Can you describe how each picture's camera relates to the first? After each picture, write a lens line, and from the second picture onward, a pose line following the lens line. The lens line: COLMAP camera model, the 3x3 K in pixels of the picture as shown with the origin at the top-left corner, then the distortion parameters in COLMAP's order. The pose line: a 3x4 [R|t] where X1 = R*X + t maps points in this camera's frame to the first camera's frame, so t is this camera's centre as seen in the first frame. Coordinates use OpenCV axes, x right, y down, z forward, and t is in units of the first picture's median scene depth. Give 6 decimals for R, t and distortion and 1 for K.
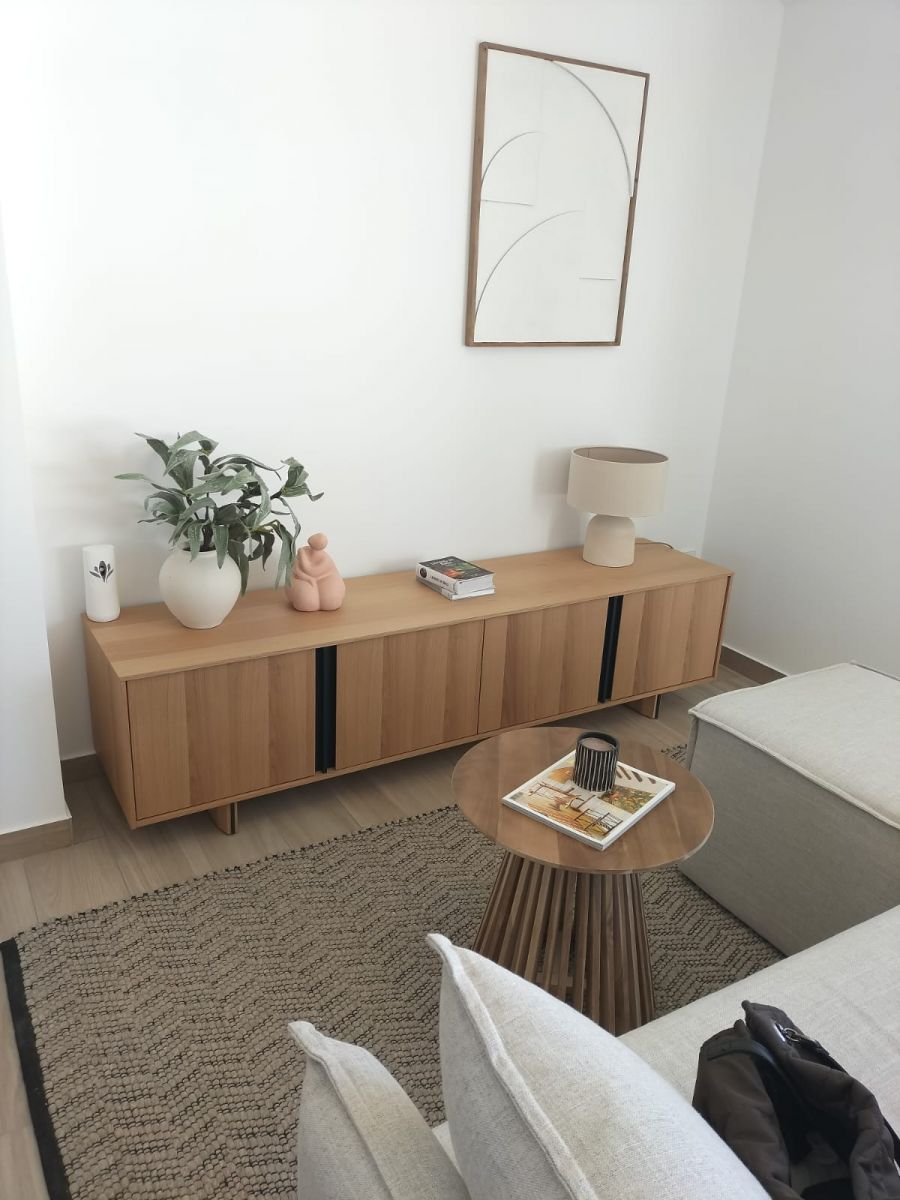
lens RADIAL K [[899.8, 0, 441.8], [0, 899.8, 602.6], [0, 0, 1]] dist [0.042114, -0.051097]
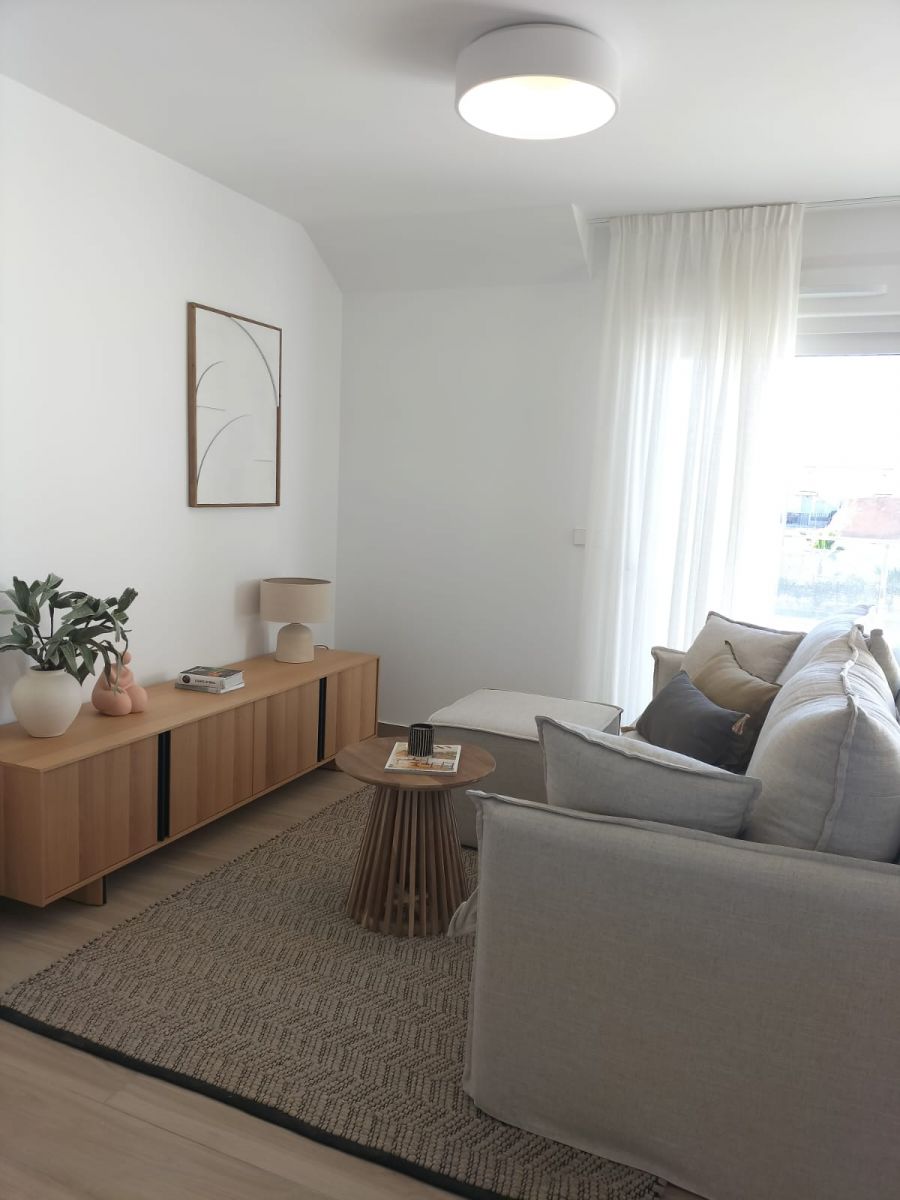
lens RADIAL K [[899.8, 0, 453.2], [0, 899.8, 597.9], [0, 0, 1]] dist [0.042114, -0.051097]
pose [[0.810996, -0.084011, 0.578988, -0.475227], [0.193000, 0.972655, -0.129205, 0.099066], [-0.552301, 0.216530, 0.805033, -0.273011]]
